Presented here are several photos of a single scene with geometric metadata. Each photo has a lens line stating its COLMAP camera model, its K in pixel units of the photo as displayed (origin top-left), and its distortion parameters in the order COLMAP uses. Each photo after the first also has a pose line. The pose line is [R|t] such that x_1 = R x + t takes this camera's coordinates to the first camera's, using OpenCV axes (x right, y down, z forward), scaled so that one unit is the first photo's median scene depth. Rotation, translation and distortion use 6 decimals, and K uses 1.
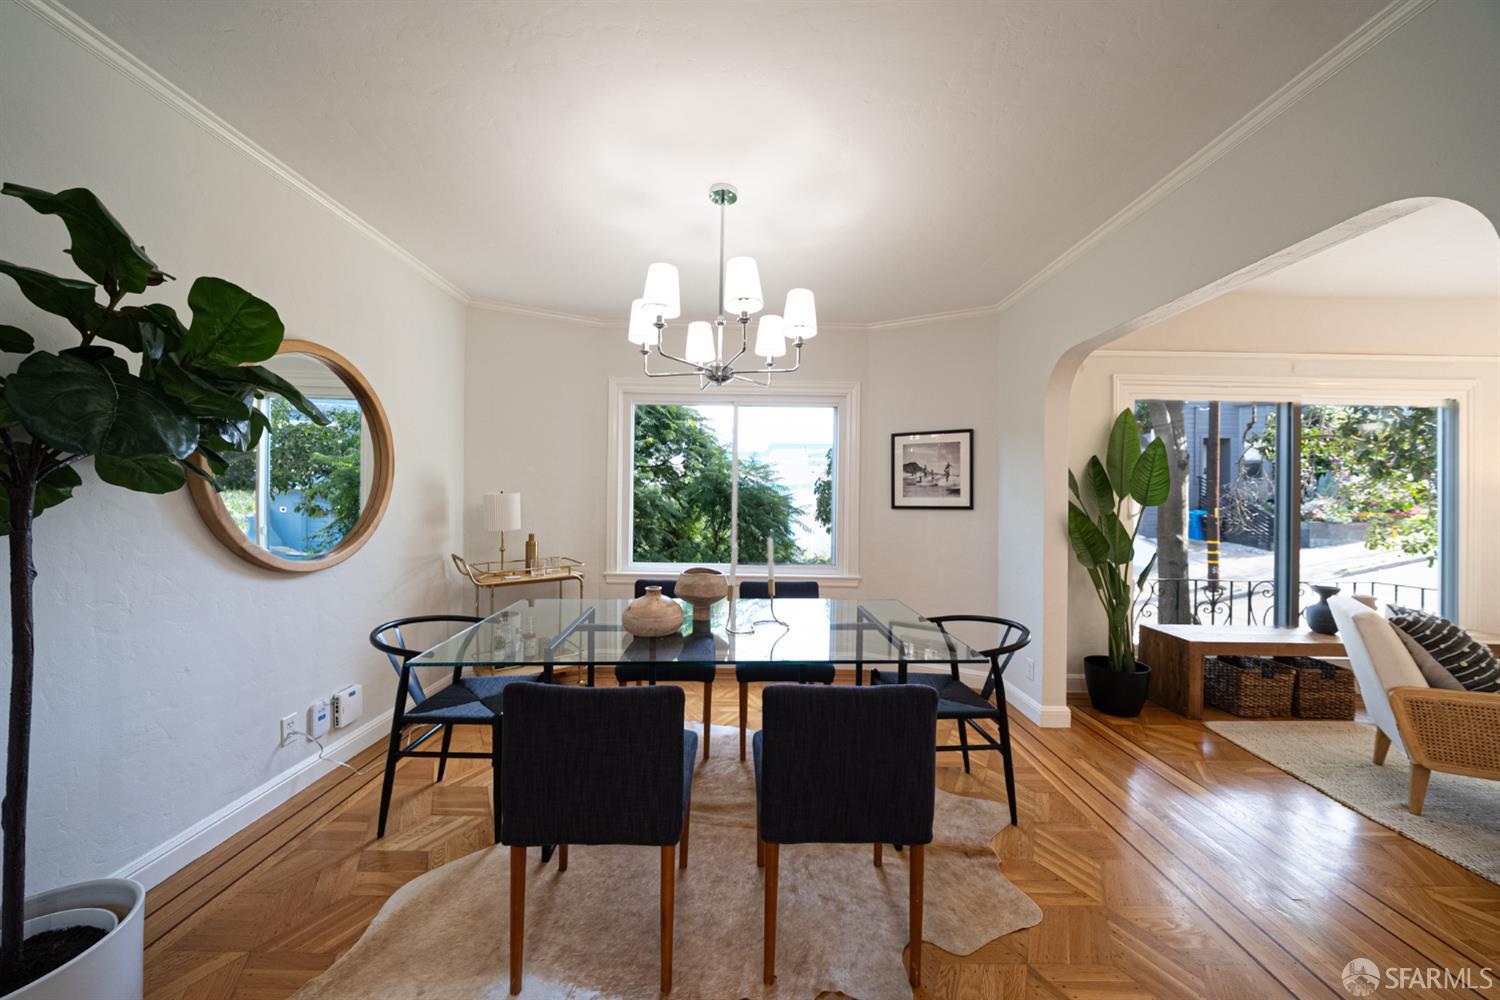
lens RADIAL K [[511.7, 0, 750.0], [0, 511.7, 500.0], [0, 0, 1]] dist [-0.007476, 0.000130]
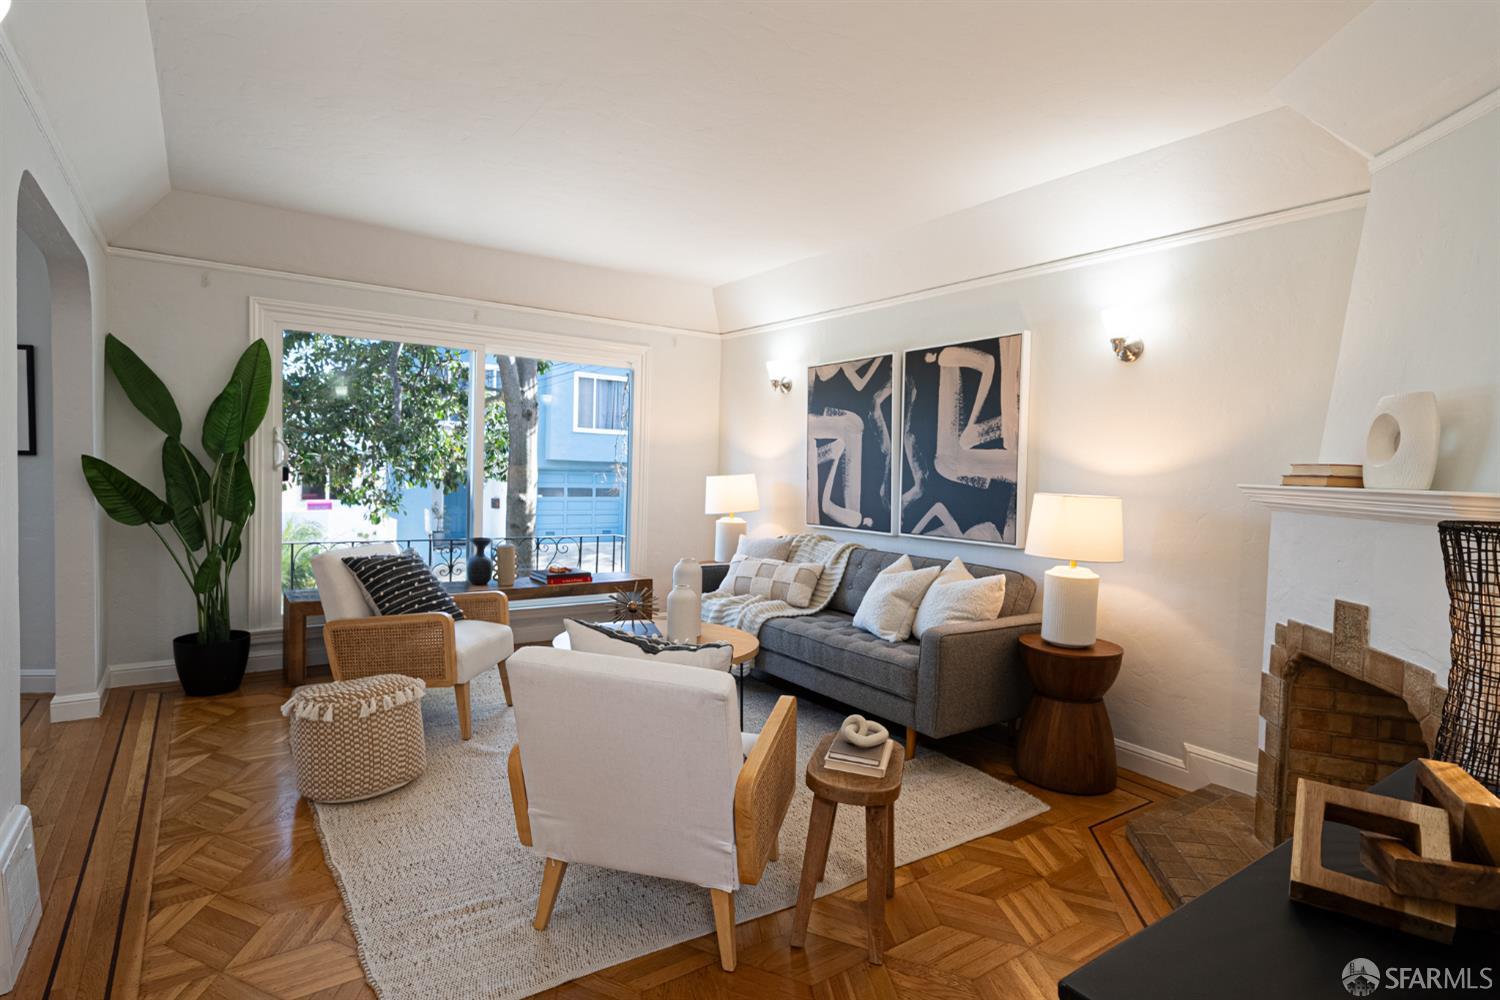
lens RADIAL K [[779.6, 0, 750.0], [0, 779.6, 500.0], [0, 0, 1]] dist [0.001455, -0.000152]
pose [[0.819814, -0.012728, 0.572488, 0.645769], [-0.019266, 0.998574, 0.049790, 0.007467], [-0.572305, -0.051848, 0.818400, -0.531817]]
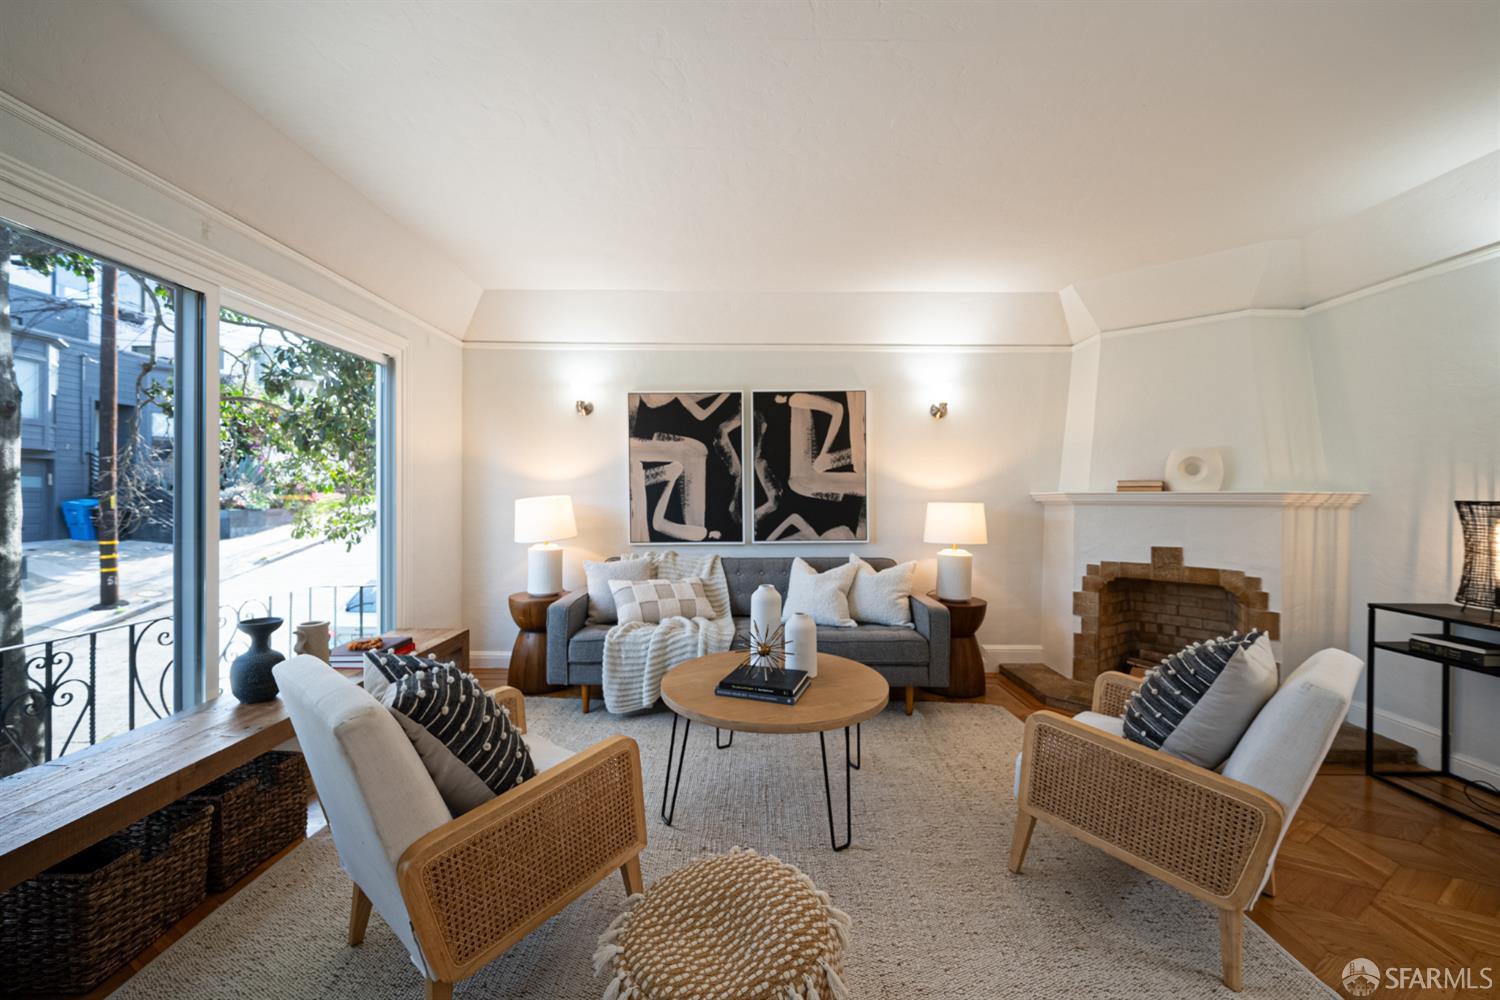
lens RADIAL K [[565.9, 0, 744.9], [0, 565.9, 497.8], [0, 0, 1]] dist [-0.000877, 0.000075]
pose [[-0.003517, -0.015688, 0.999871, 0.455467], [-0.002673, 0.999874, 0.015678, 0.017215], [-0.999990, -0.002617, -0.003558, 0.417826]]
